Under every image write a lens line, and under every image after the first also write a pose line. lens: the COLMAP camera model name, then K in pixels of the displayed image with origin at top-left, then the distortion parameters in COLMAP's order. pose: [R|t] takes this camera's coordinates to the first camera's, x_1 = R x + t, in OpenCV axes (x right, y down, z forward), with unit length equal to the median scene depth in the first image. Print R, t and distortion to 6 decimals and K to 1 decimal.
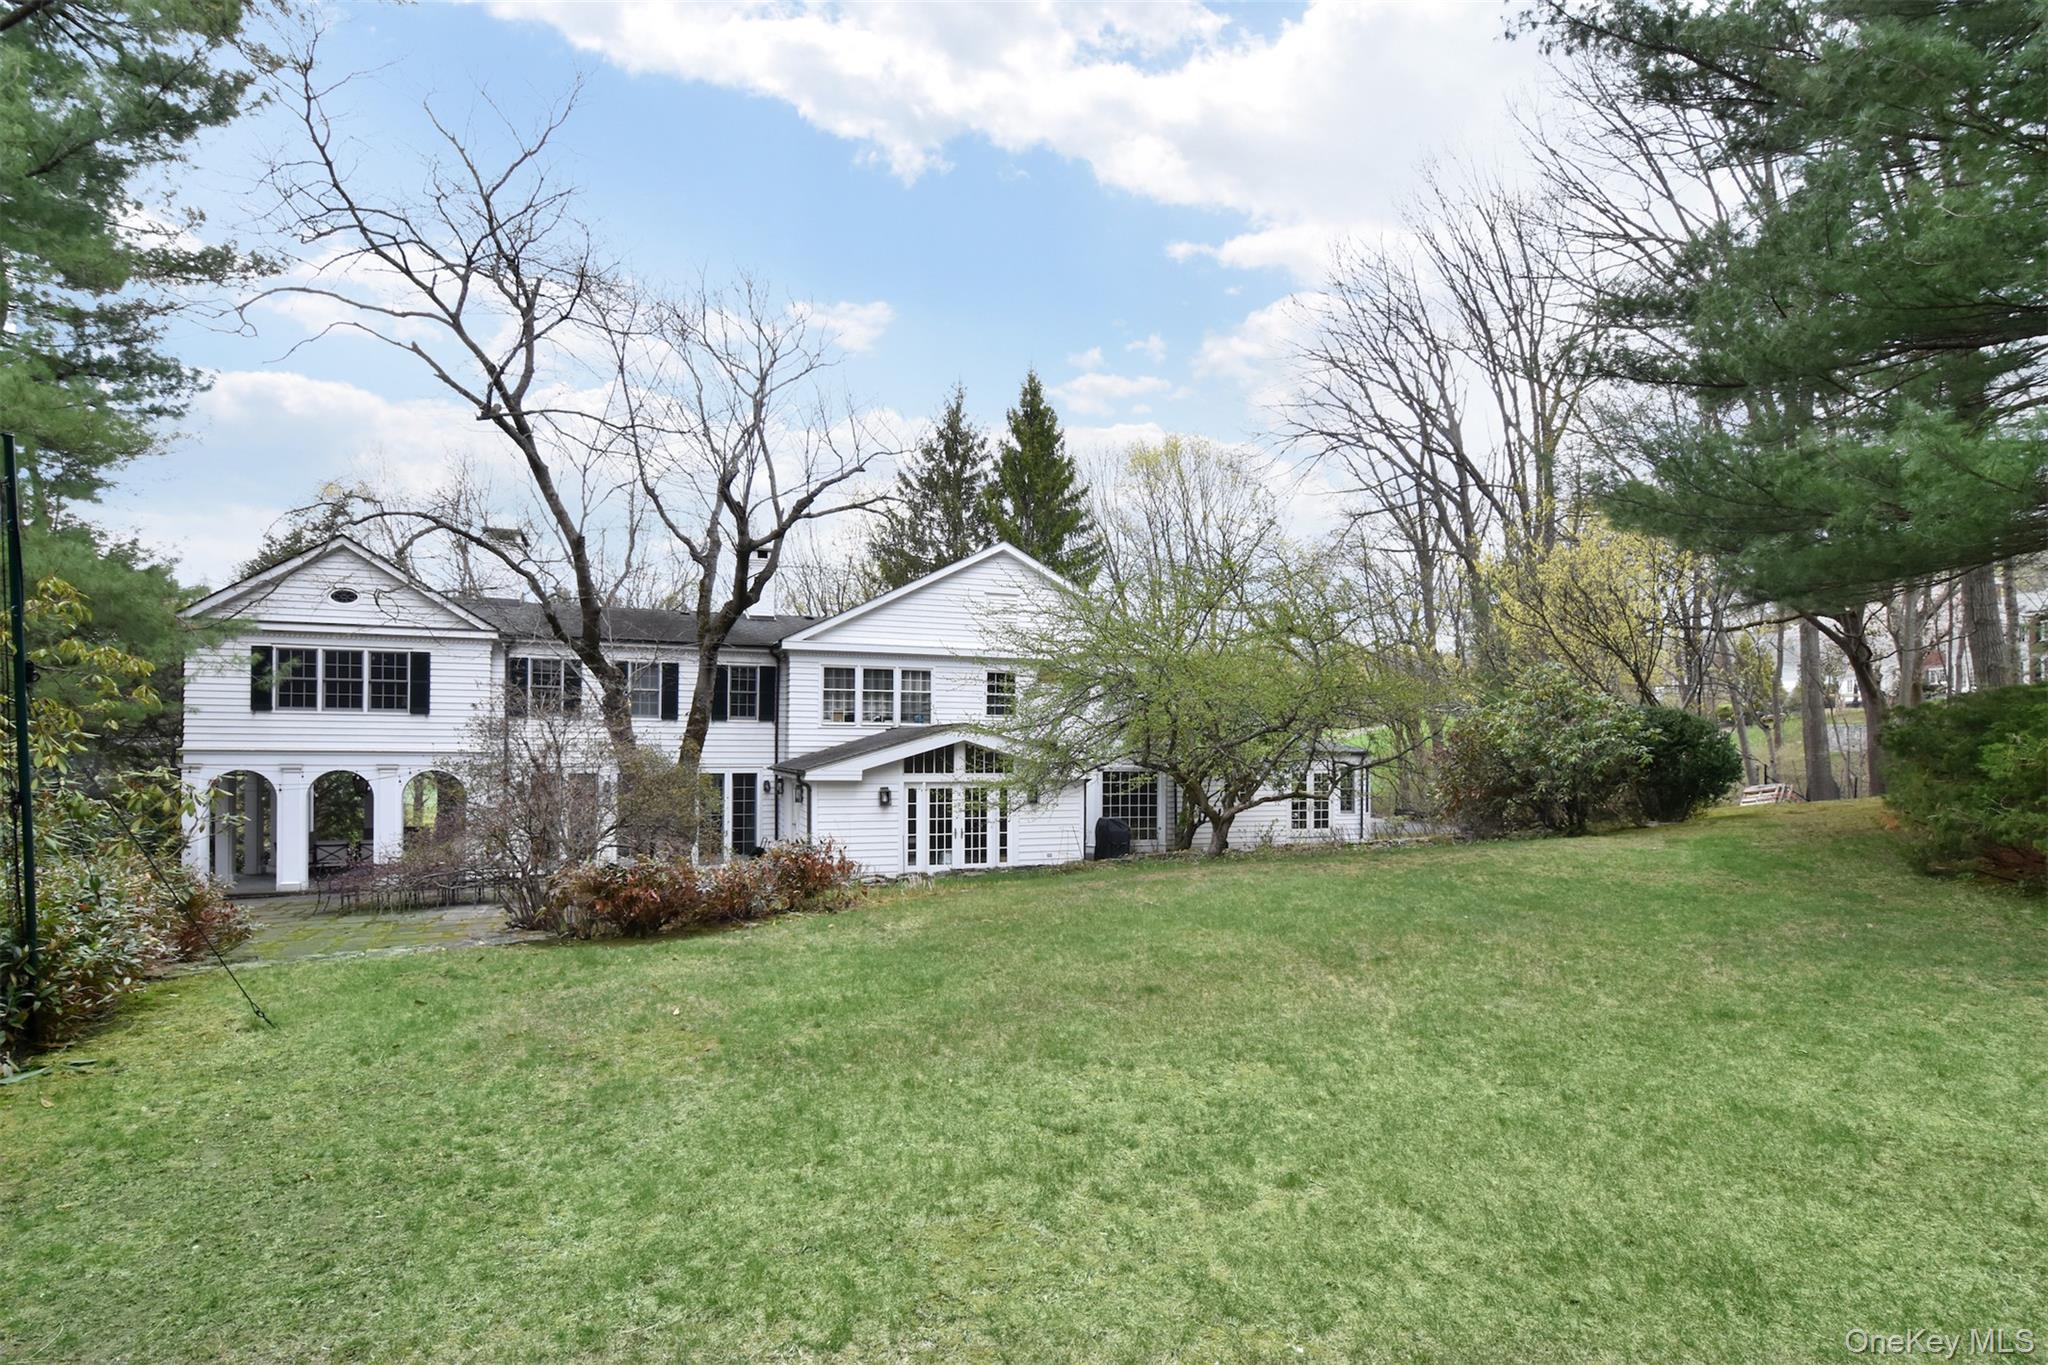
lens RADIAL K [[996.4, 0, 1057.6], [0, 996.4, 758.6], [0, 0, 1]] dist [0.002095, 0.000275]
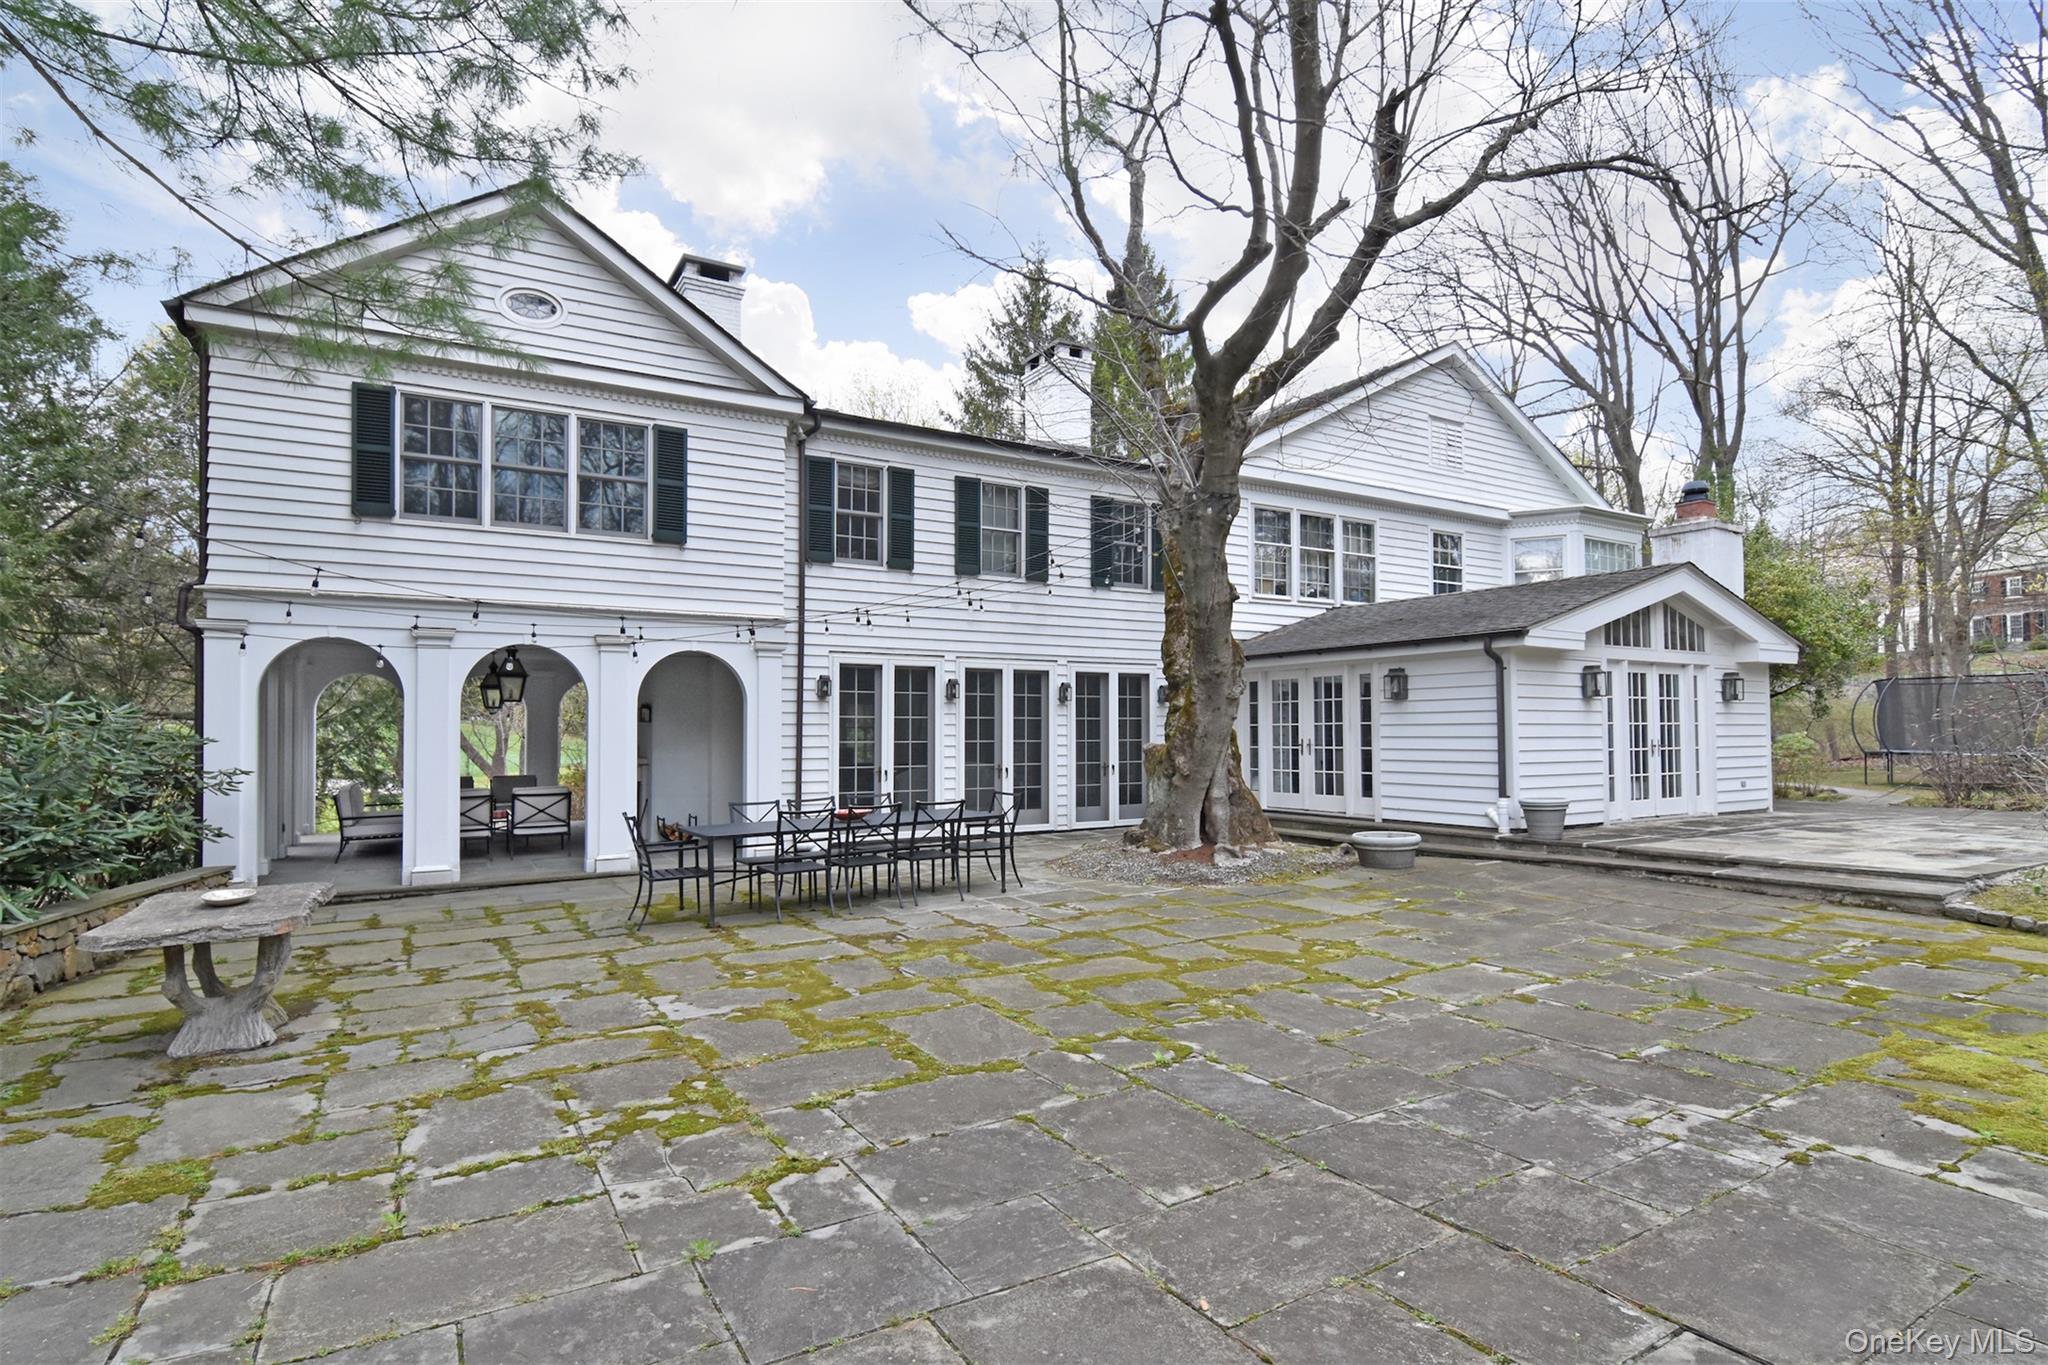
lens RADIAL K [[996.4, 0, 1060.9], [0, 996.4, 735.3], [0, 0, 1]] dist [0.002095, 0.000275]
pose [[0.986533, -0.008651, 0.163332, -0.522709], [0.008138, 0.999960, 0.003810, 0.057549], [-0.163358, -0.002429, 0.986564, 0.441832]]
